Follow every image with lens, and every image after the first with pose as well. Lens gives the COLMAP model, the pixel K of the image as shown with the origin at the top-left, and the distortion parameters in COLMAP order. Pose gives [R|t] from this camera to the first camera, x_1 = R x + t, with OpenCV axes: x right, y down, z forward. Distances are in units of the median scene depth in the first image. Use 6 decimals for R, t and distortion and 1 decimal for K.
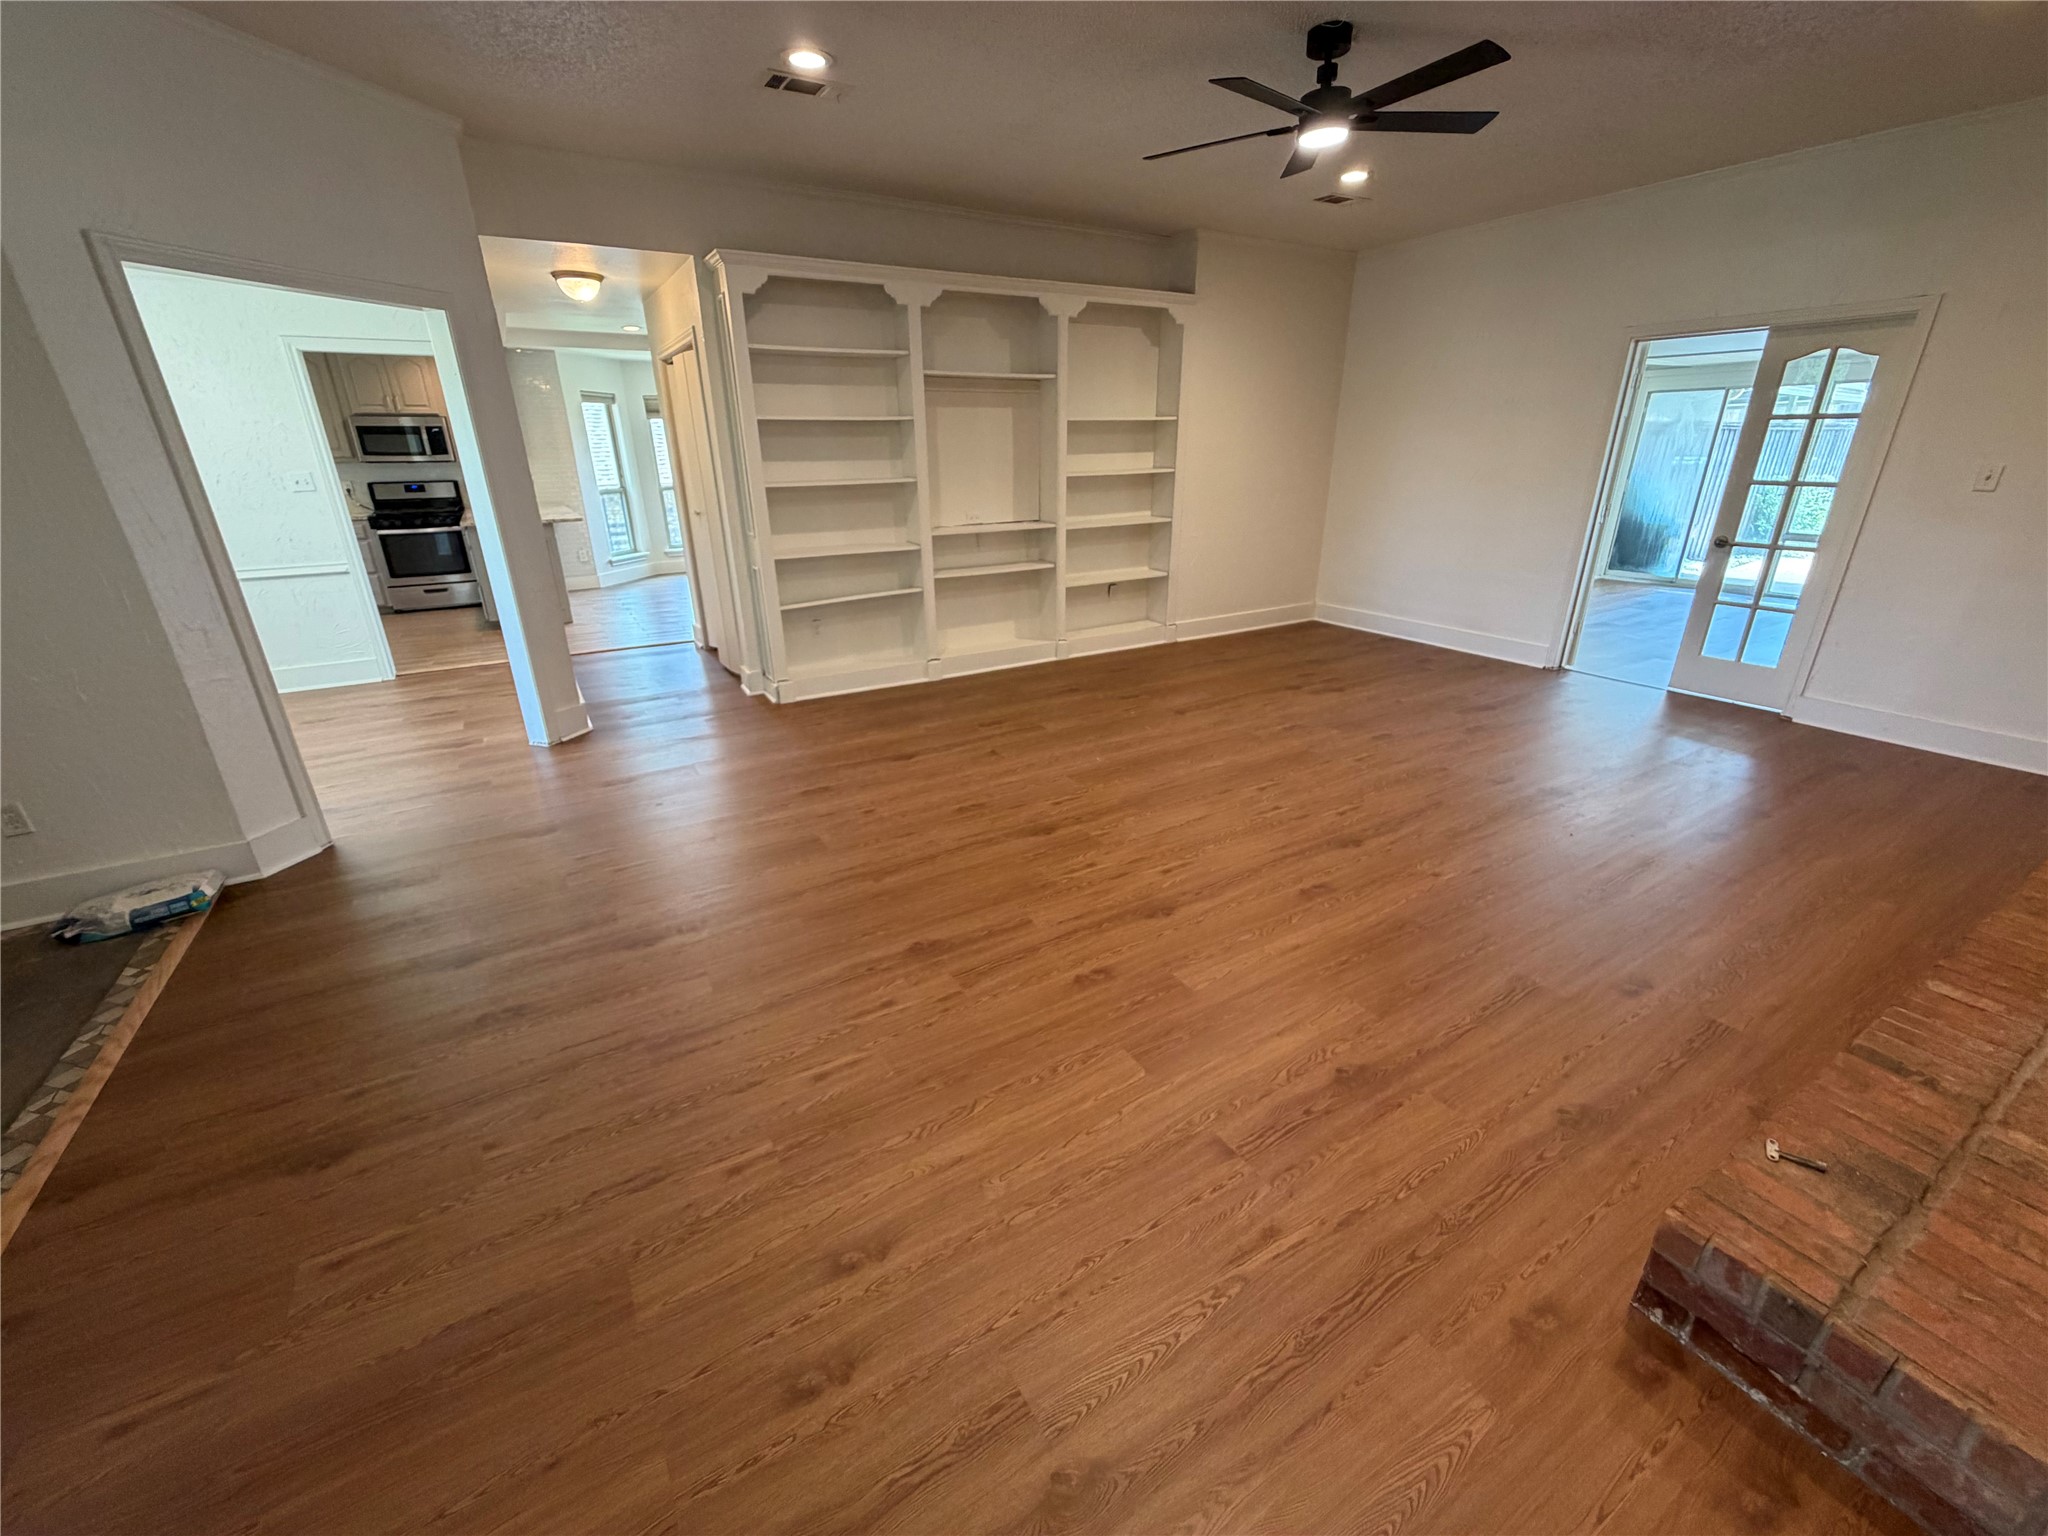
lens RADIAL K [[815.5, 0, 1023.0], [0, 815.5, 768.6], [0, 0, 1]] dist [0.000961, -0.000258]
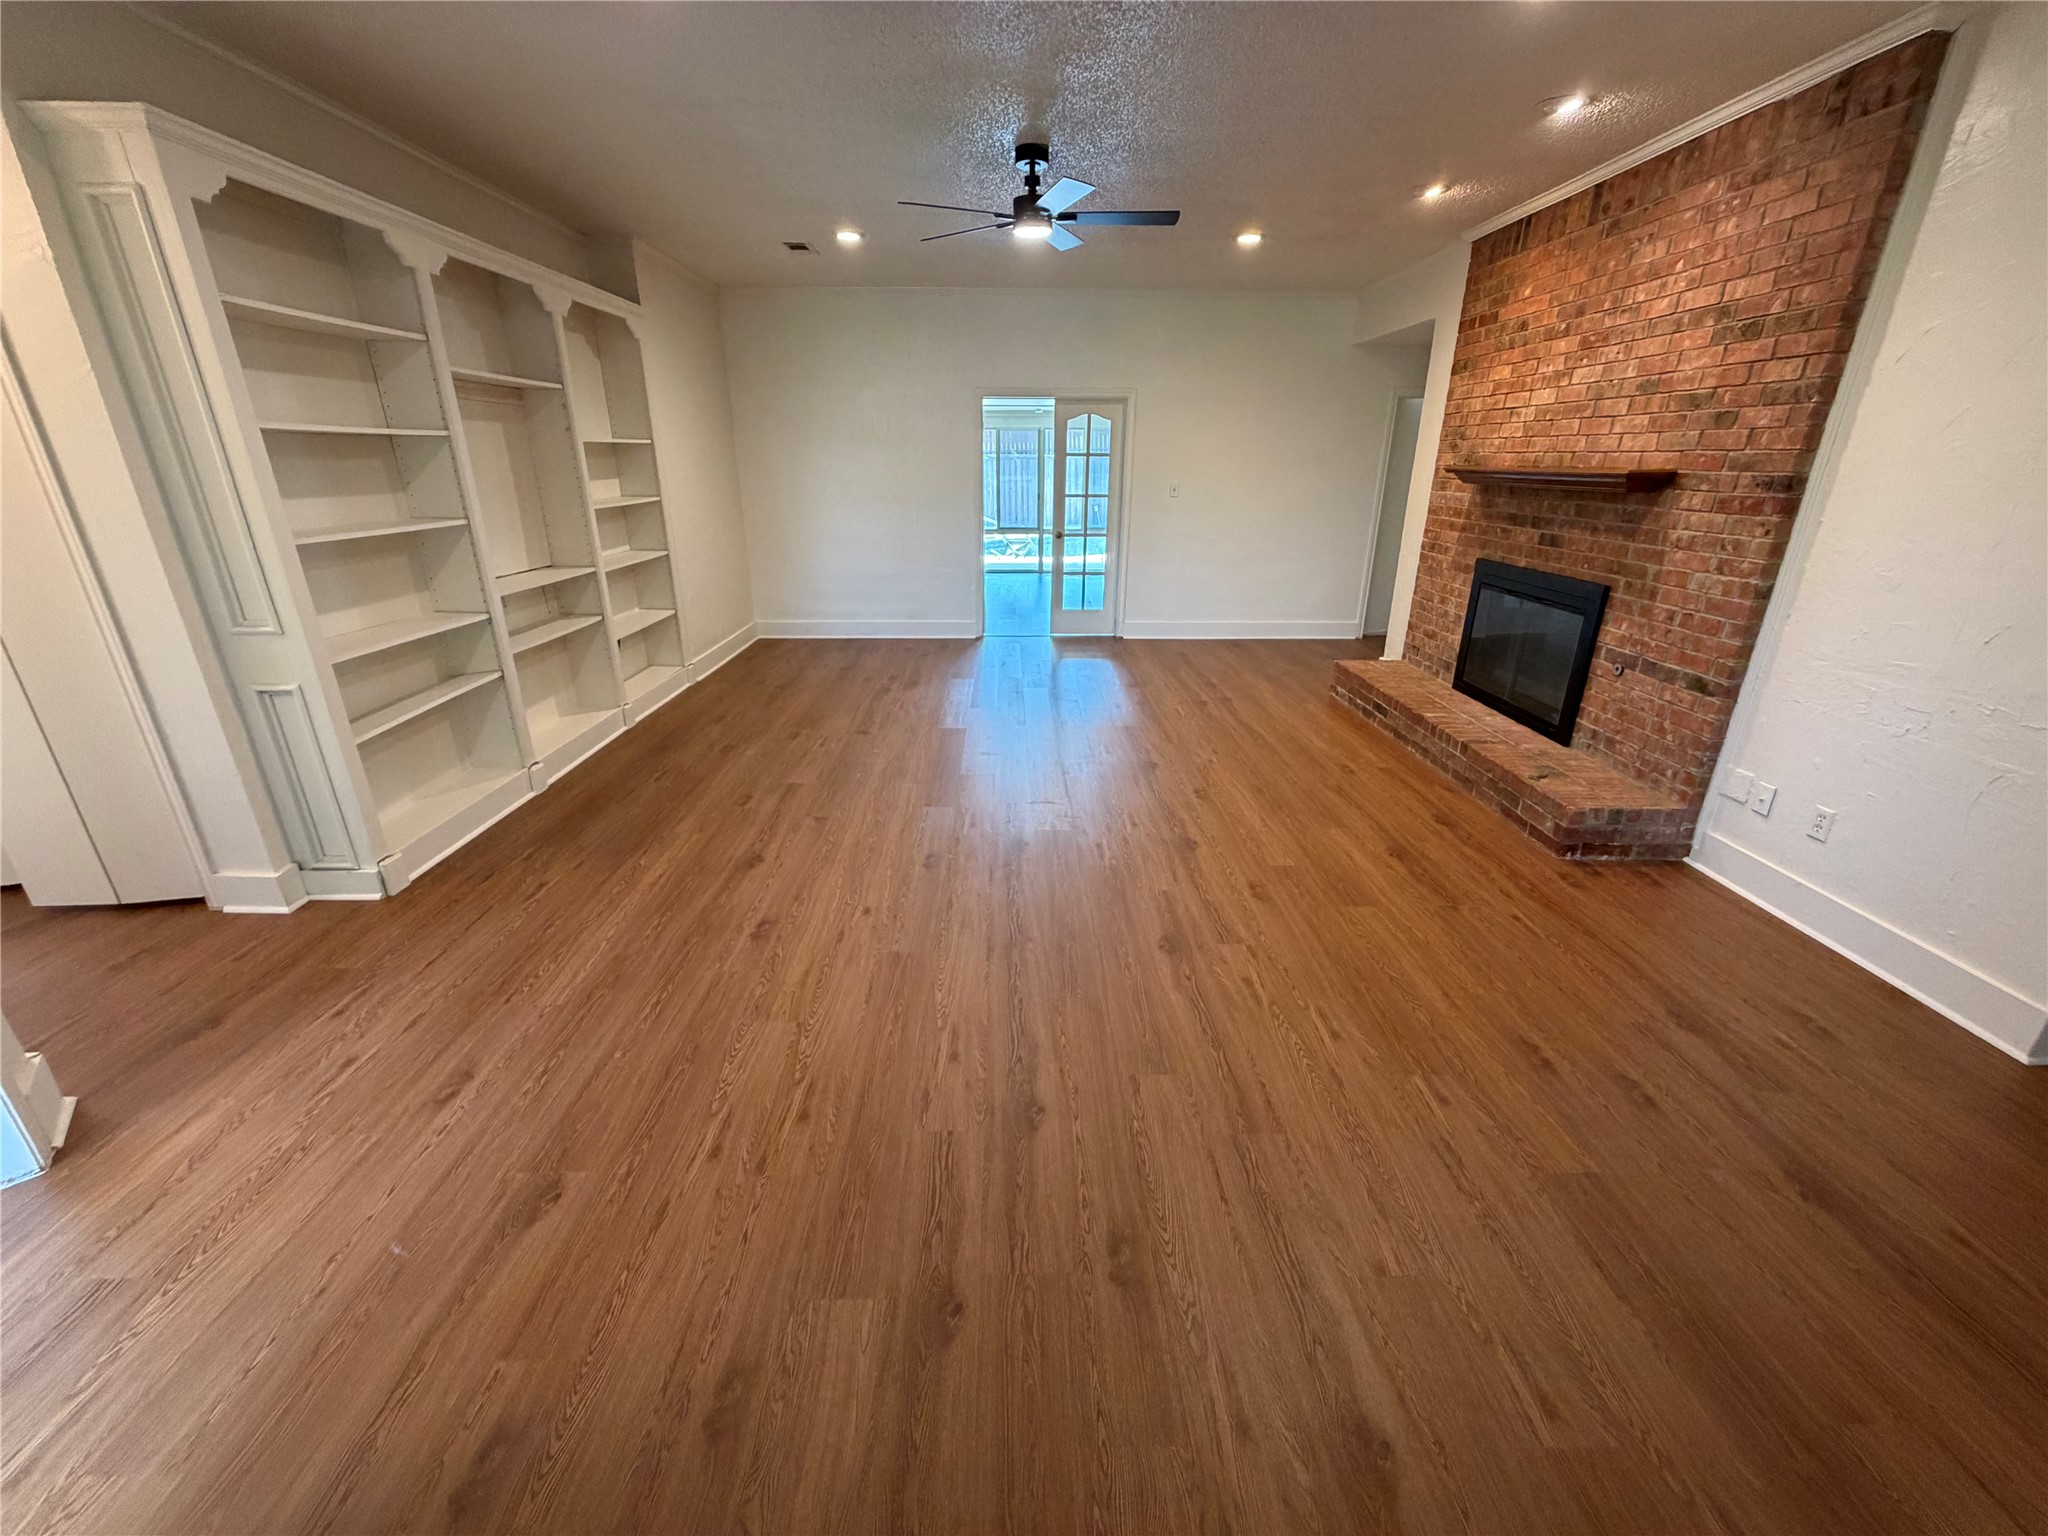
lens RADIAL K [[815.5, 0, 1027.0], [0, 815.5, 759.2], [0, 0, 1]] dist [0.000961, -0.000258]
pose [[0.503365, -0.287291, 0.814915, -0.570552], [0.313763, 0.939506, 0.137406, -0.119711], [-0.805094, 0.186525, 0.563056, 0.287603]]
